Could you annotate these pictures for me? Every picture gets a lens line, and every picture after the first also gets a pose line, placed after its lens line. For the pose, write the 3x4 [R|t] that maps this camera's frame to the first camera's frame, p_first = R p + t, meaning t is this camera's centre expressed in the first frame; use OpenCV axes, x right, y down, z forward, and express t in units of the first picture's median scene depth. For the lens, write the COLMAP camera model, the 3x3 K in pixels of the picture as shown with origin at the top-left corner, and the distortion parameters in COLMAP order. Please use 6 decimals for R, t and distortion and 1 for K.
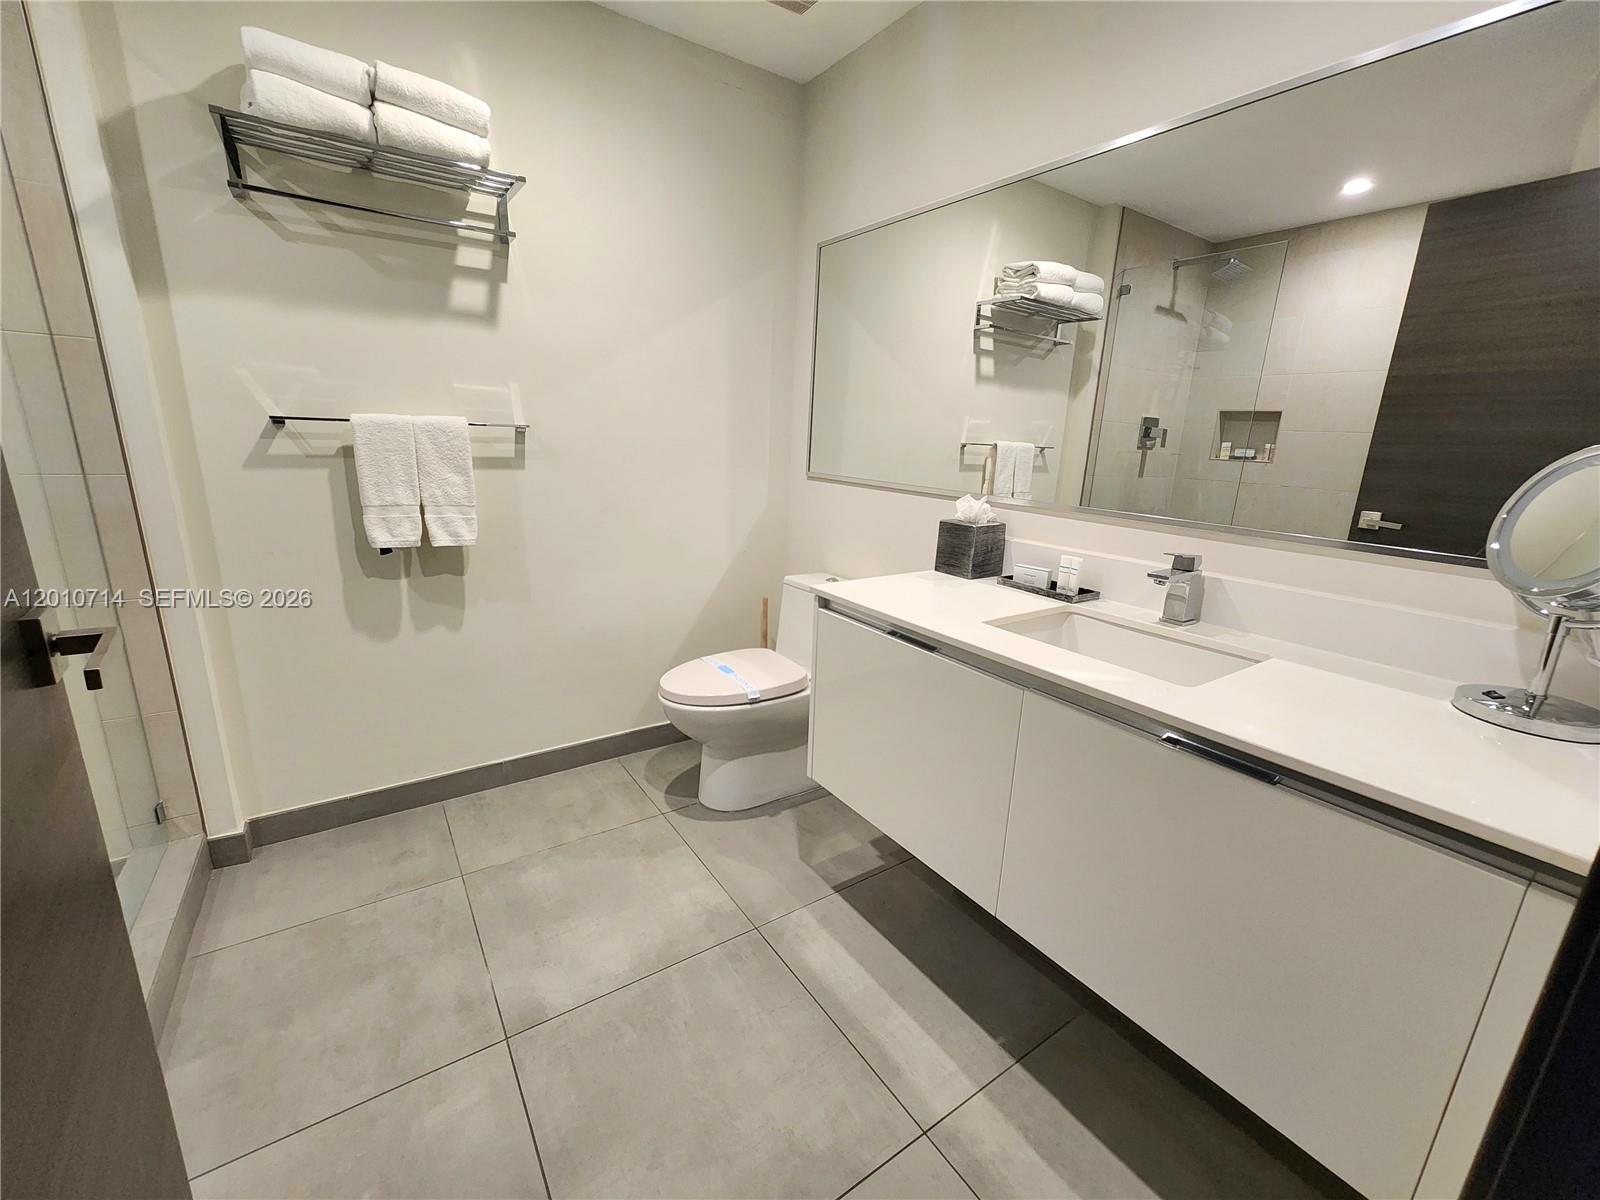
lens RADIAL K [[651.8, 0, 797.8], [0, 651.8, 601.3], [0, 0, 1]] dist [-0.000673, -0.000408]
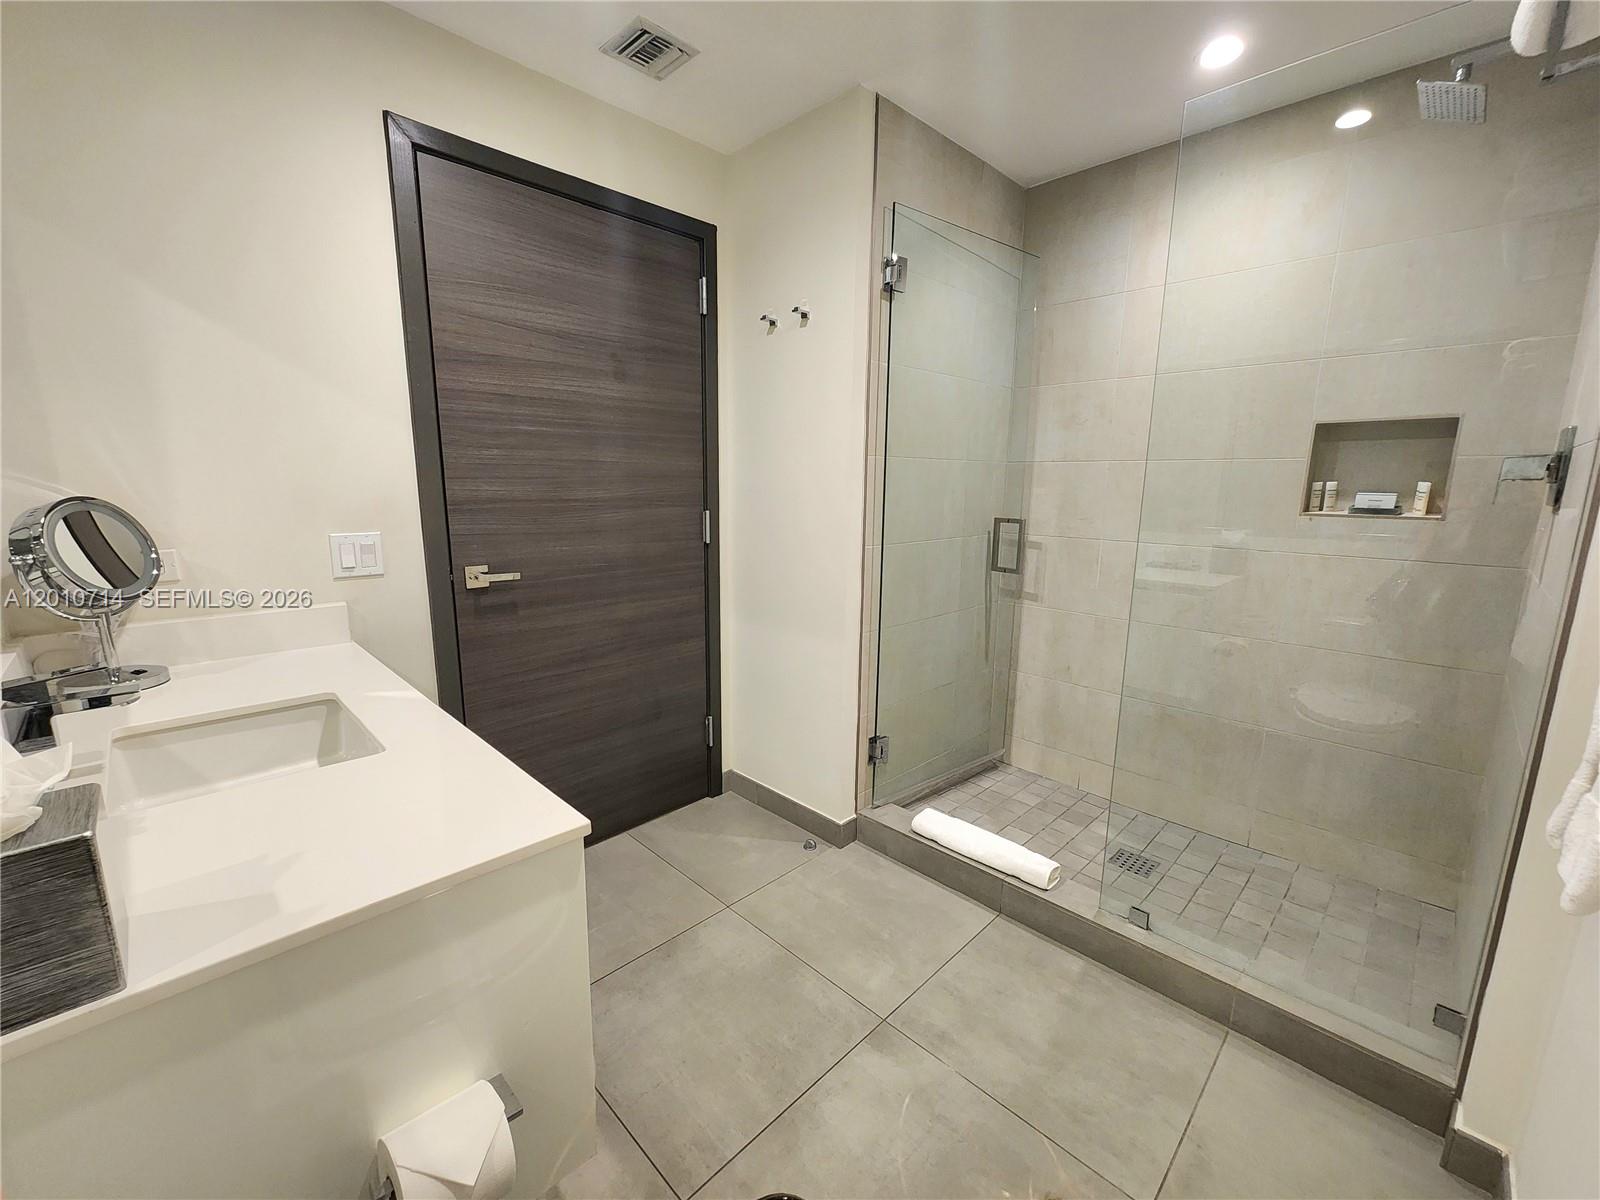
lens RADIAL K [[651.8, 0, 798.6], [0, 651.8, 605.7], [0, 0, 1]] dist [-0.000673, -0.000408]
pose [[-0.981028, -0.006297, -0.193765, -0.054022], [-0.086665, 0.908292, 0.409261, -0.467366], [0.173418, 0.418289, -0.891606, 1.627247]]
